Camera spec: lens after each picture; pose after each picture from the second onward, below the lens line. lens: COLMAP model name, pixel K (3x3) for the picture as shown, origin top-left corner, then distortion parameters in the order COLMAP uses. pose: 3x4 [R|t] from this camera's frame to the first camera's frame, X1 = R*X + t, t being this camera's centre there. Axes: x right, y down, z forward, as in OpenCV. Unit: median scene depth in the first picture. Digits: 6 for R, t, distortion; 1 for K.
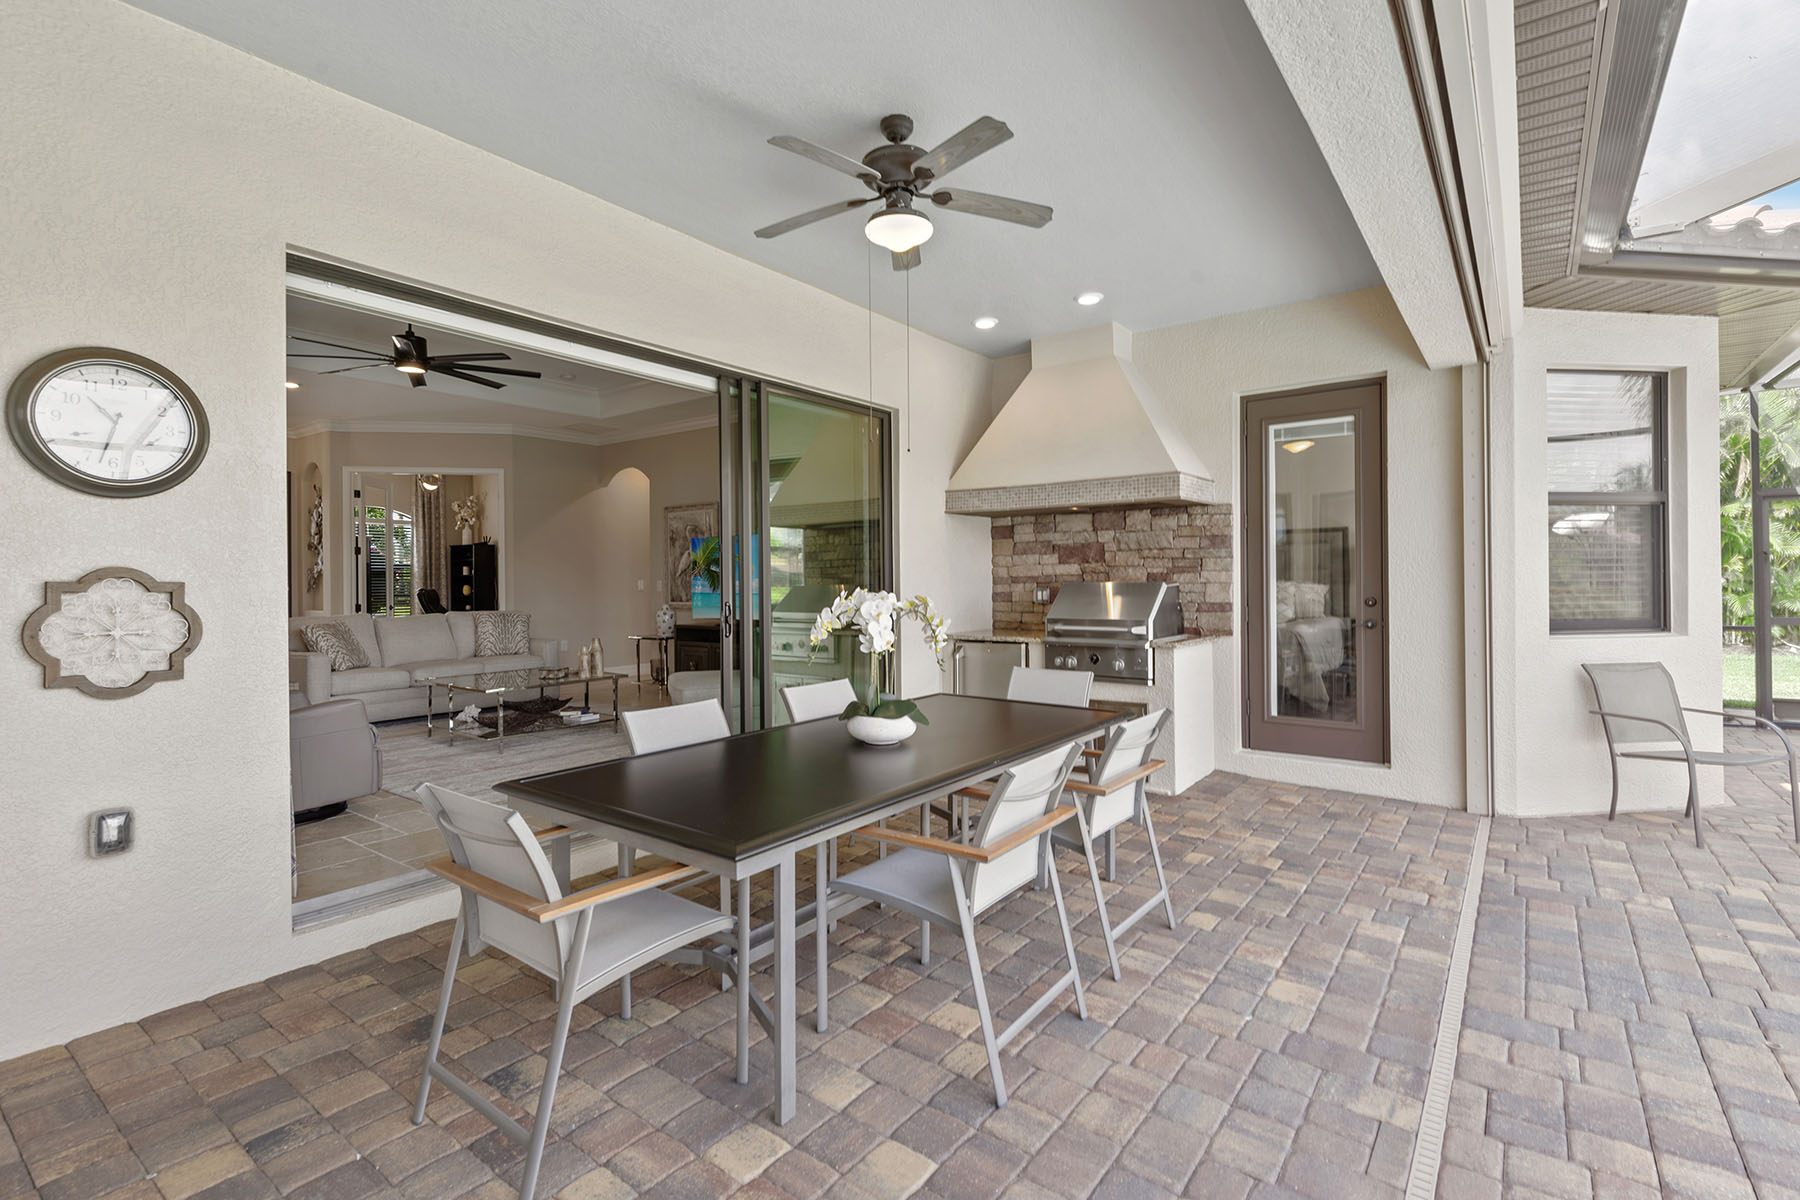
lens RADIAL K [[844.5, 0, 908.4], [0, 844.5, 590.3], [0, 0, 1]] dist [0.001149, -0.000490]
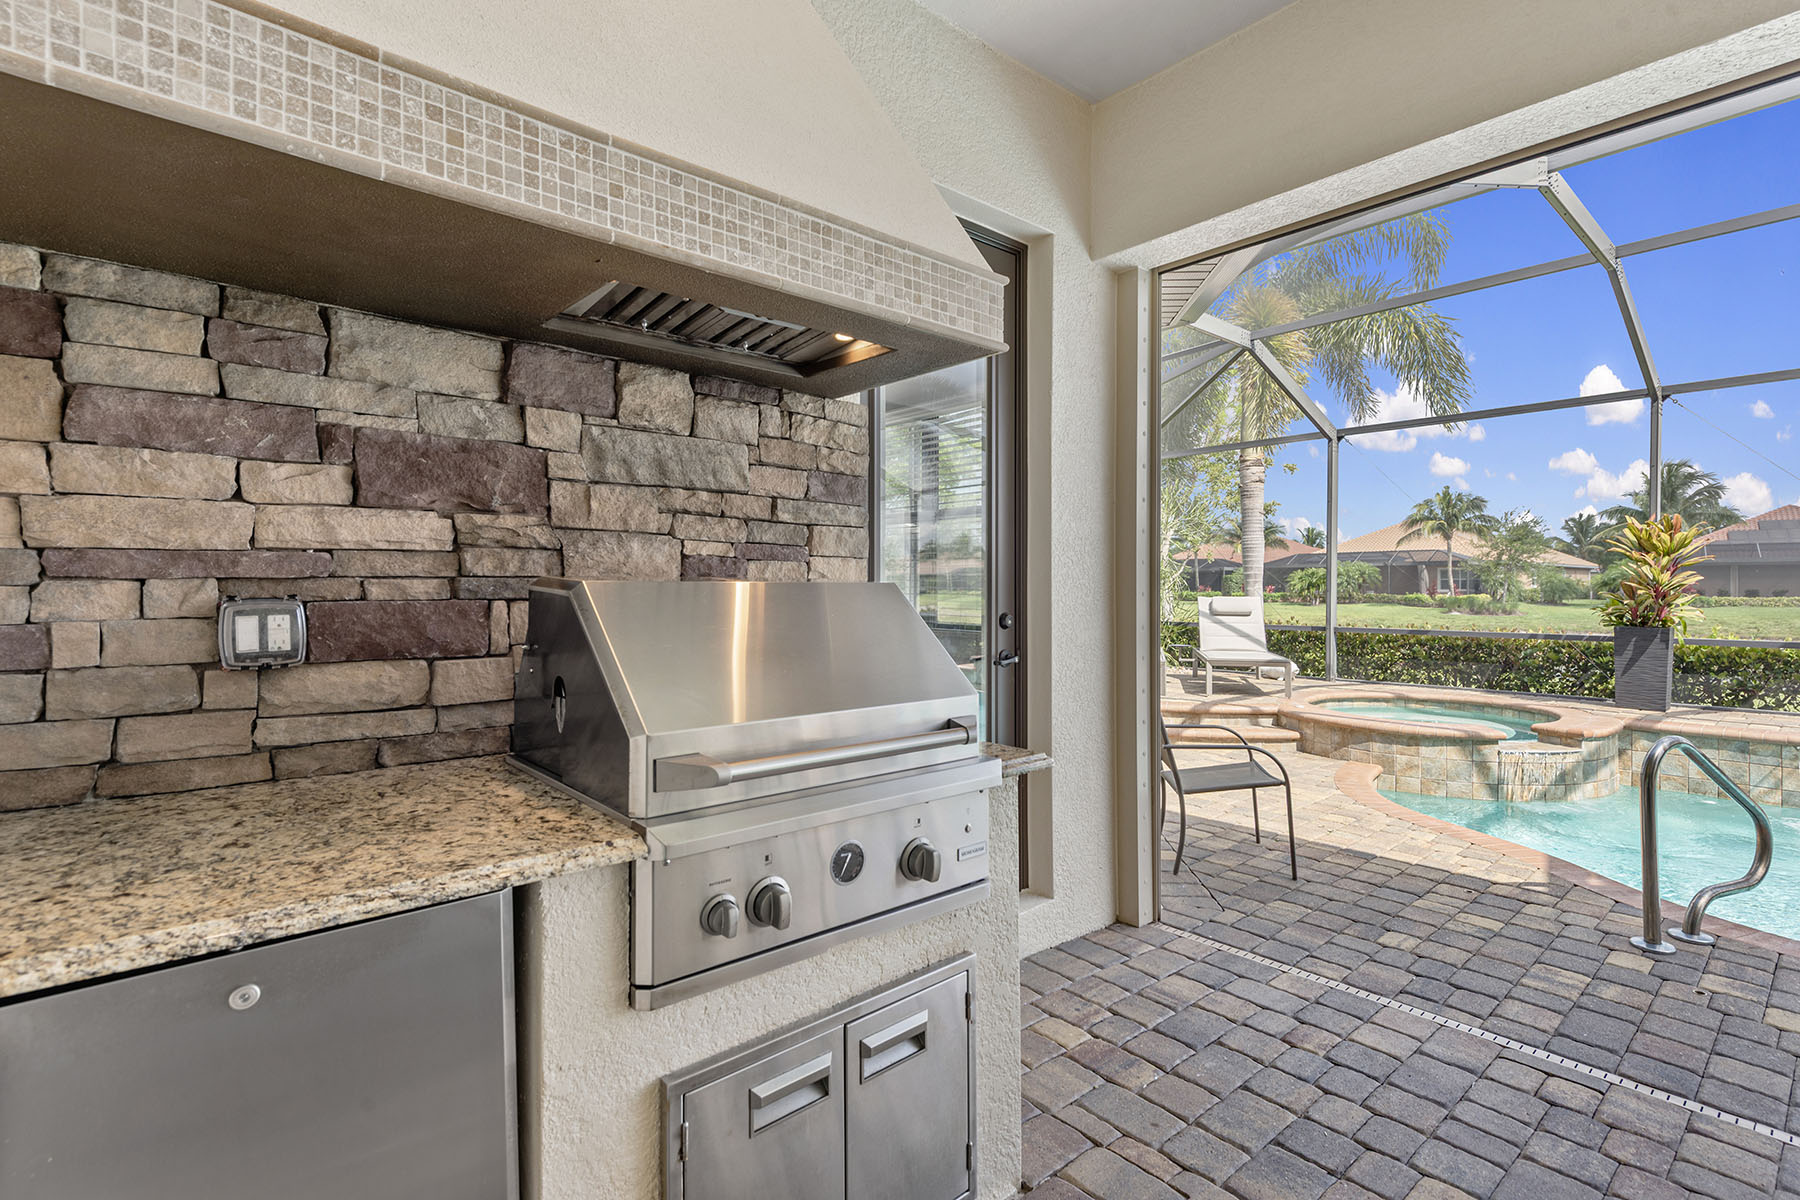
lens RADIAL K [[844.5, 0, 908.4], [0, 844.5, 590.3], [0, 0, 1]] dist [0.001149, -0.000490]
pose [[0.213910, 0.006420, 0.976832, -0.033755], [0.006427, 0.999948, -0.007980, -0.003176], [-0.976832, 0.007985, 0.213858, 0.817444]]
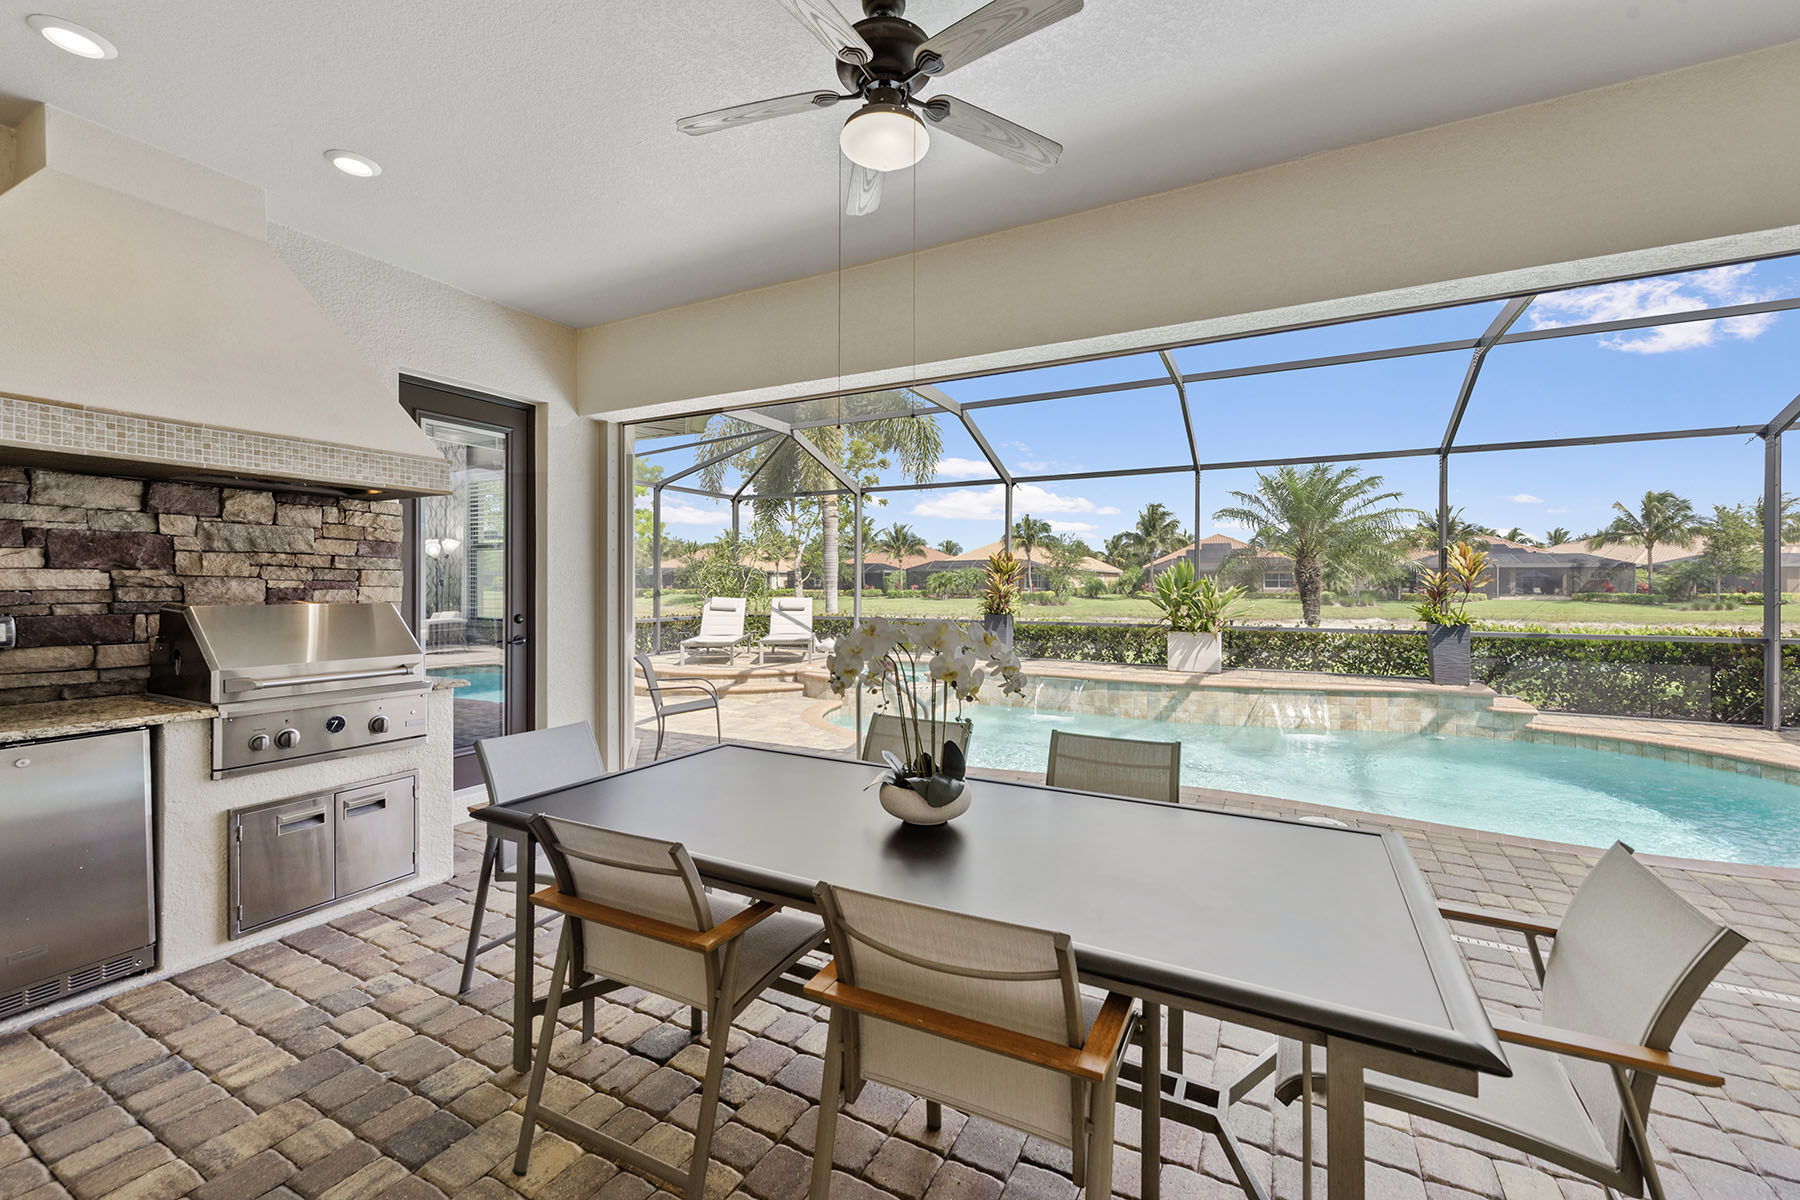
lens RADIAL K [[716.6, 0, 923.5], [0, 716.6, 584.5], [0, 0, 1]] dist [-0.010825, -0.000103]
pose [[-0.176510, 0.009976, 0.984248, -0.340248], [0.008110, 0.999929, -0.008681, -0.014378], [-0.984265, 0.006450, -0.176578, 0.583262]]
